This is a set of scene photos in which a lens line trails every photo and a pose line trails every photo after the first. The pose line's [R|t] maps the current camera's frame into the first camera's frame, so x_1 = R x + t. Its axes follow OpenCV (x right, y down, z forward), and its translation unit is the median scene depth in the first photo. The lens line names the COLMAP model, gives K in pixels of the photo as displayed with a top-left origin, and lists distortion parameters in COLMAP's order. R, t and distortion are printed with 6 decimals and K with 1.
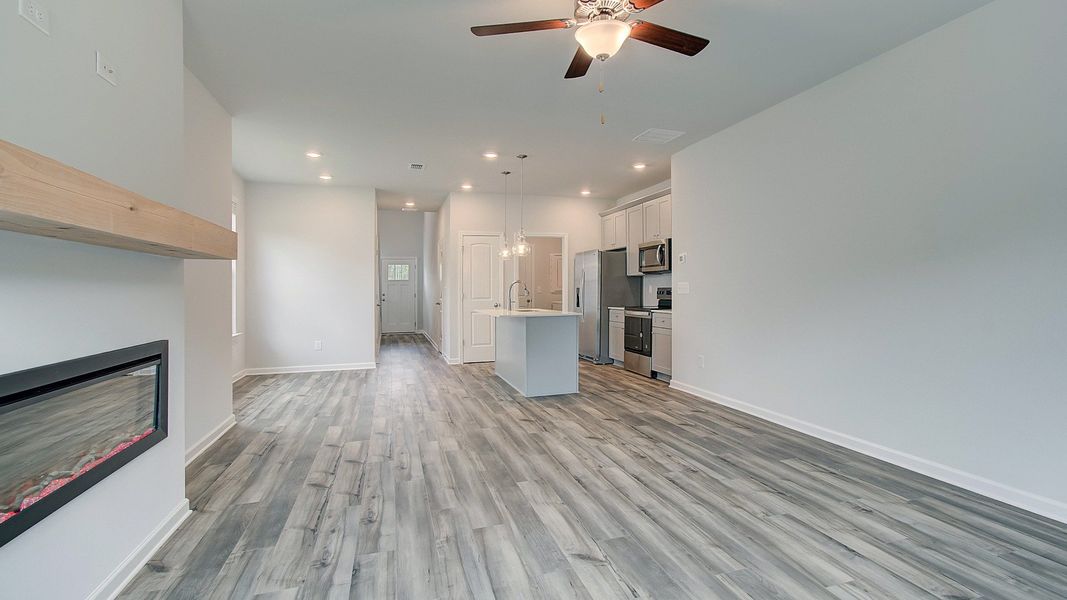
lens RADIAL K [[497.0, 0, 527.9], [0, 497.0, 294.9], [0, 0, 1]] dist [-0.005585, -0.000323]
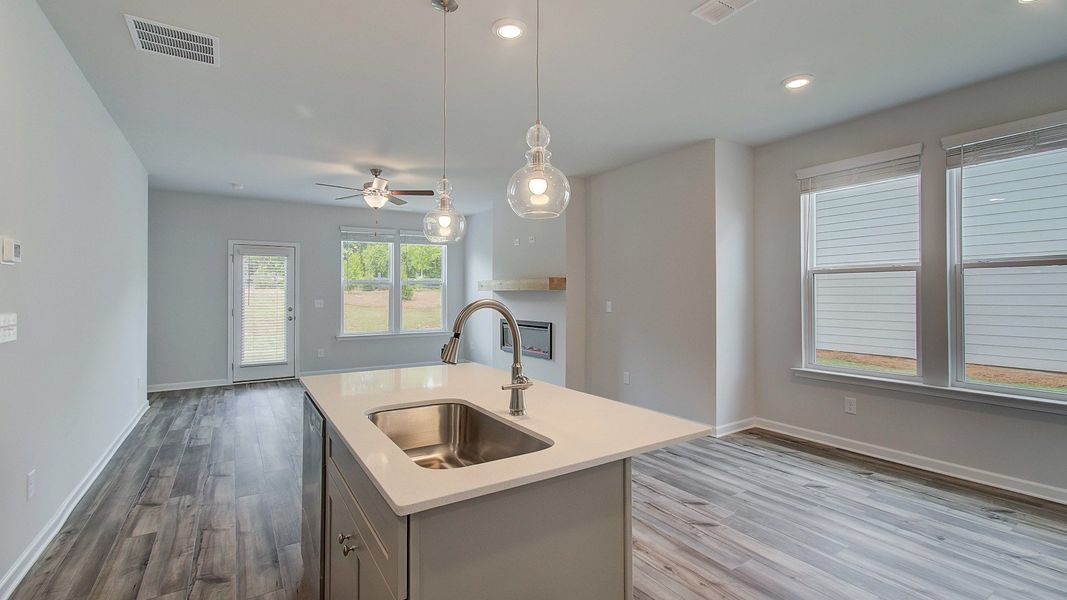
lens RADIAL K [[463.5, 0, 536.0], [0, 463.5, 296.0], [0, 0, 1]] dist [-0.006167, 0.001501]
pose [[-0.954729, 0.012849, -0.297198, 0.051971], [0.008066, 0.999818, 0.017312, -0.068899], [0.297366, 0.014131, -0.954659, 2.550781]]
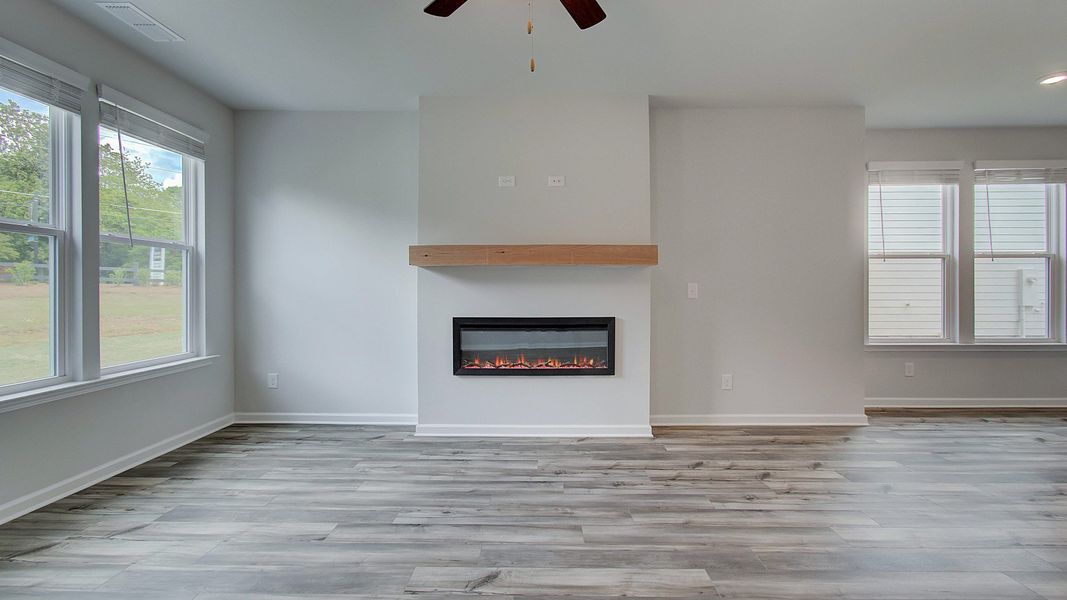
lens RADIAL K [[463.2, 0, 548.5], [0, 463.2, 302.8], [0, 0, 1]] dist [-0.004434, 0.003217]
pose [[-0.287483, 0.045019, -0.956727, 0.625385], [-0.008580, 0.998734, 0.049573, -0.024589], [0.957747, 0.022461, -0.286733, 0.940851]]
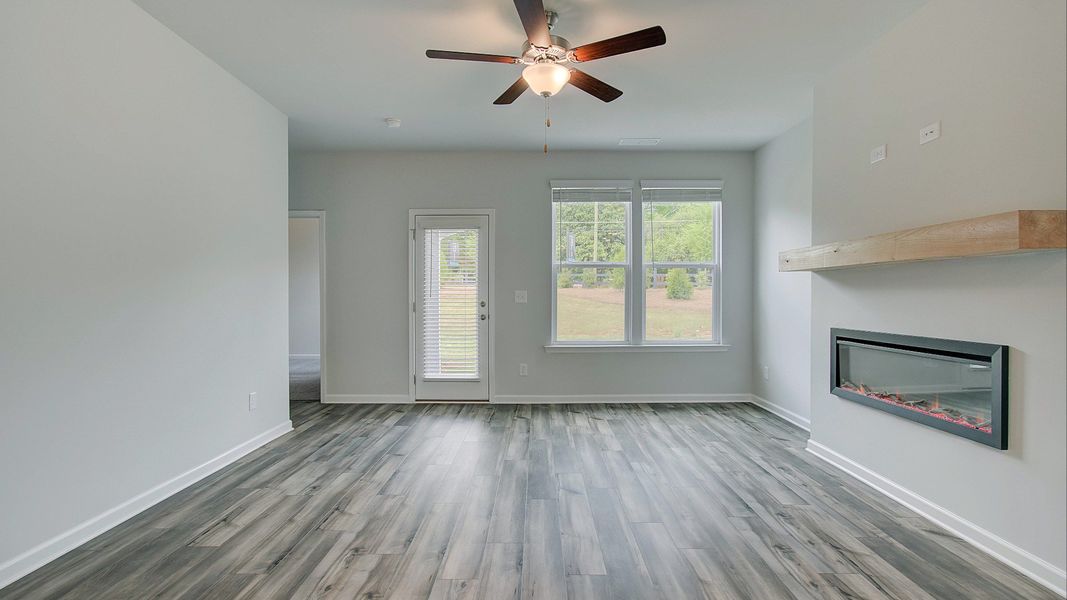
lens RADIAL K [[497.0, 0, 530.9], [0, 497.0, 302.6], [0, 0, 1]] dist [-0.005585, -0.000323]
pose [[-0.959027, 0.007459, 0.283217, -0.115175], [0.014339, 0.999650, 0.022227, -0.015494], [-0.282952, 0.025378, -0.958798, 1.627445]]
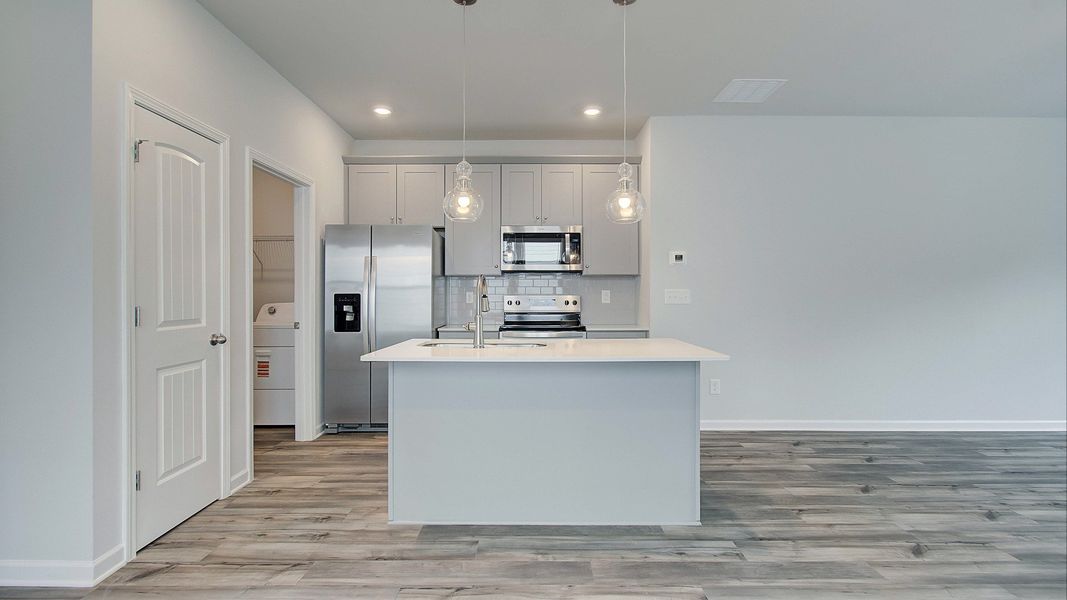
lens RADIAL K [[497.0, 0, 542.0], [0, 497.0, 297.1], [0, 0, 1]] dist [-0.005585, -0.000323]
pose [[0.270602, 0.008646, 0.962652, -0.849012], [0.007412, 0.999911, -0.011064, -0.008446], [-0.962663, 0.010130, 0.270514, 1.745320]]
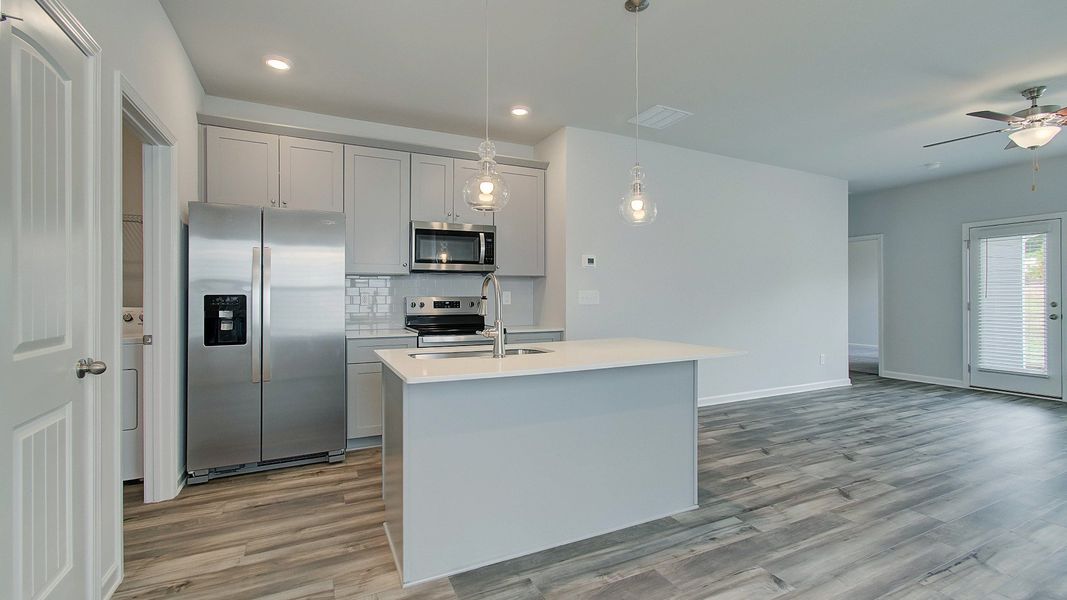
lens RADIAL K [[463.2, 0, 542.8], [0, 463.2, 296.6], [0, 0, 1]] dist [-0.004434, 0.003217]
pose [[-0.186328, 0.011975, 0.982415, -0.756939], [0.014796, 0.999847, -0.009382, -0.014160], [-0.982376, 0.012788, -0.186477, 2.131808]]
